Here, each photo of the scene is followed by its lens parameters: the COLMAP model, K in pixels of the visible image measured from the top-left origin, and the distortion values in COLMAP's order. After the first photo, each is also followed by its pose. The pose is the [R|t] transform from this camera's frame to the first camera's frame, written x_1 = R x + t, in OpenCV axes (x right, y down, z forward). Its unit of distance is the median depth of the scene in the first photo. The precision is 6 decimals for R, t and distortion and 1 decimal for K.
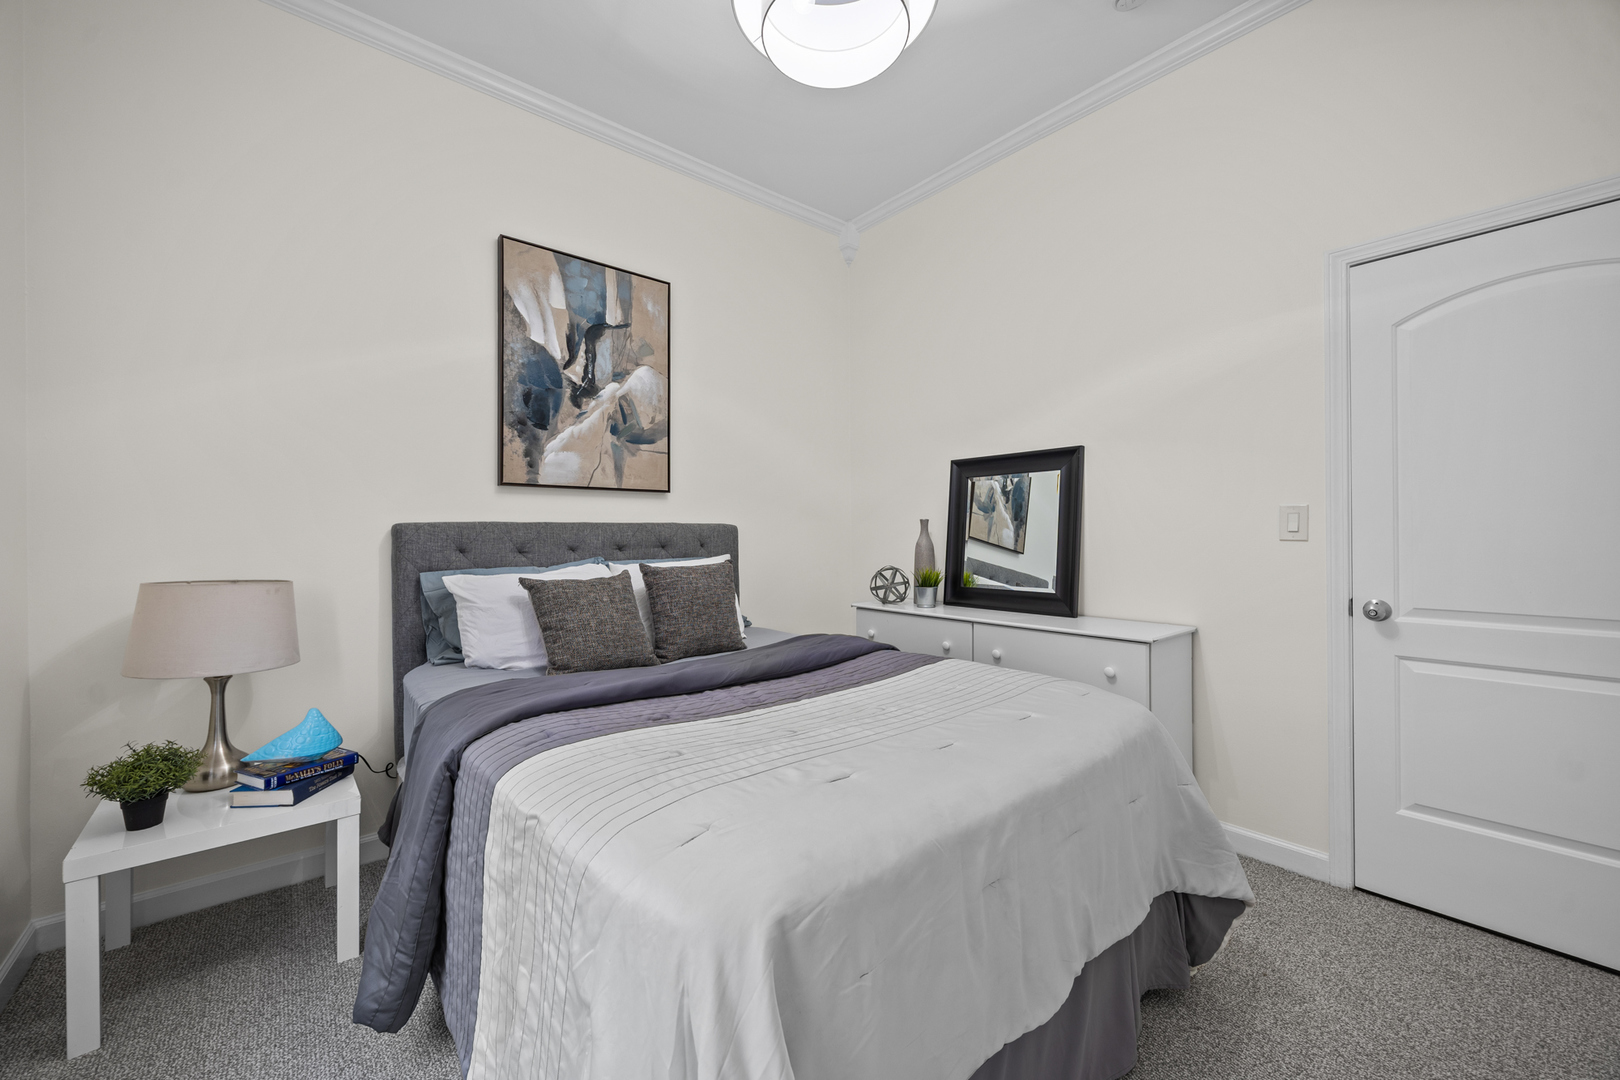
lens RADIAL K [[625.8, 0, 811.6], [0, 625.8, 539.3], [0, 0, 1]] dist [-0.000652, -0.000228]
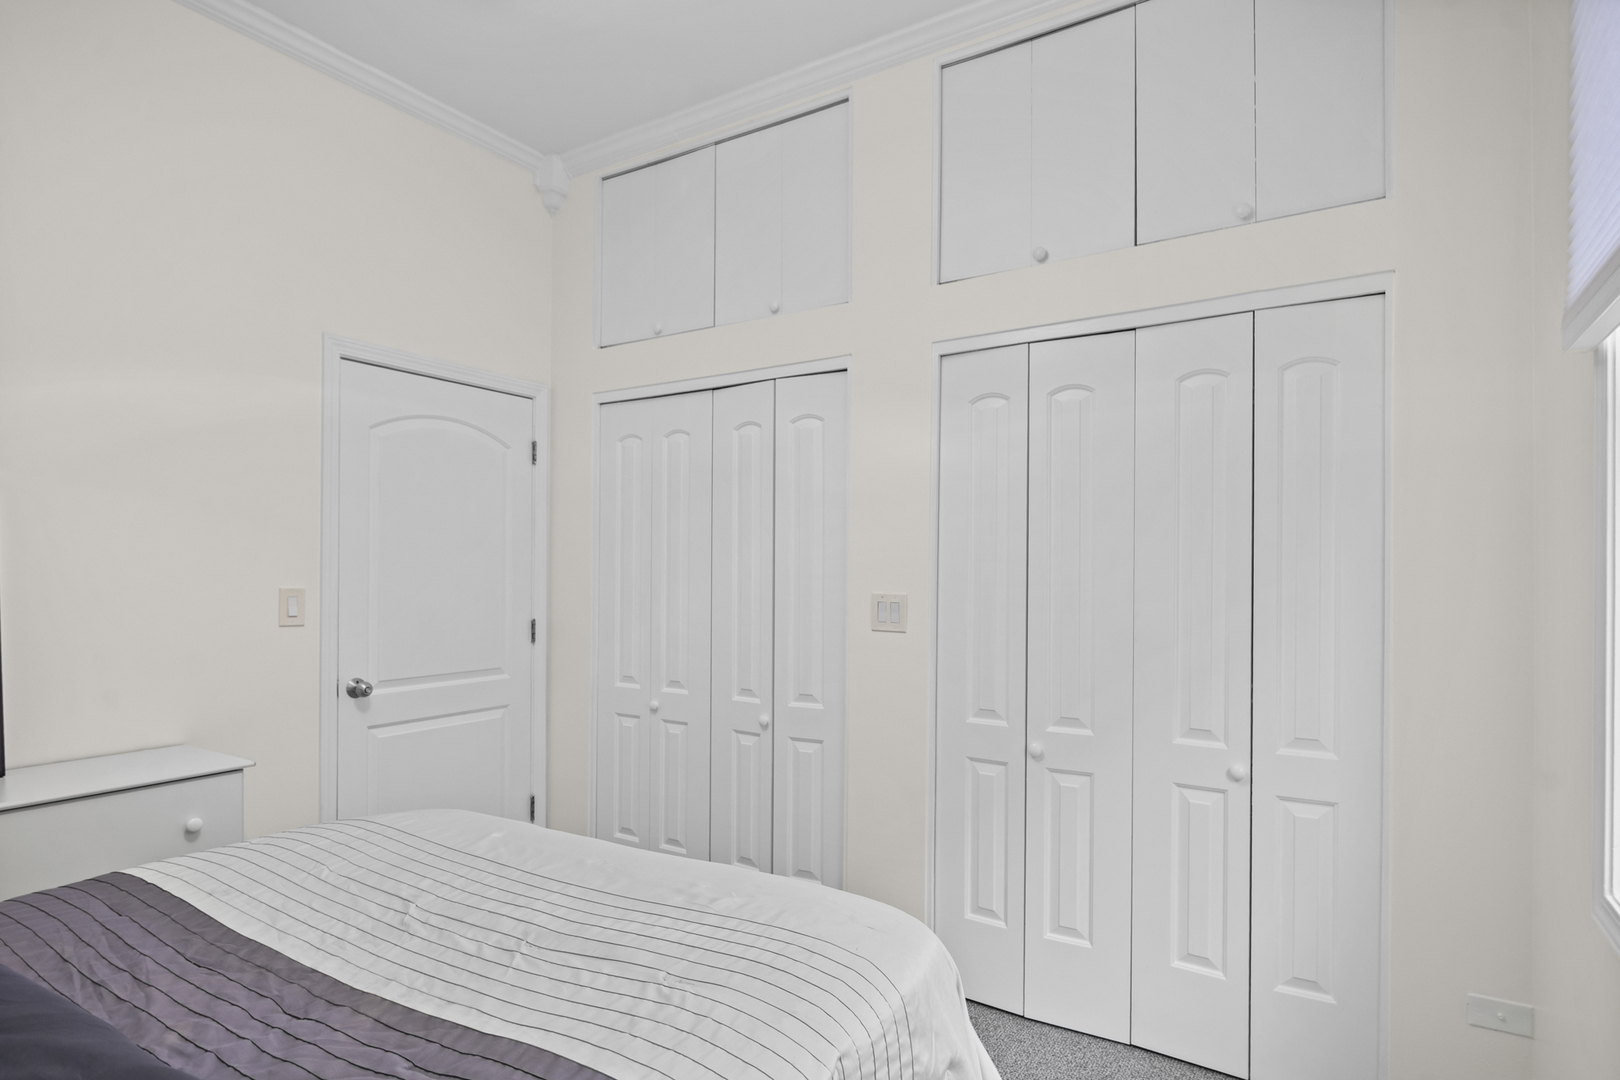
lens RADIAL K [[887.7, 0, 787.4], [0, 887.7, 568.9], [0, 0, 1]] dist [-0.003014, -0.000559]
pose [[-0.274544, 0.011369, 0.961507, -0.555077], [0.007991, 0.999923, -0.009542, -0.050803], [-0.961541, 0.005063, -0.274613, 0.515902]]
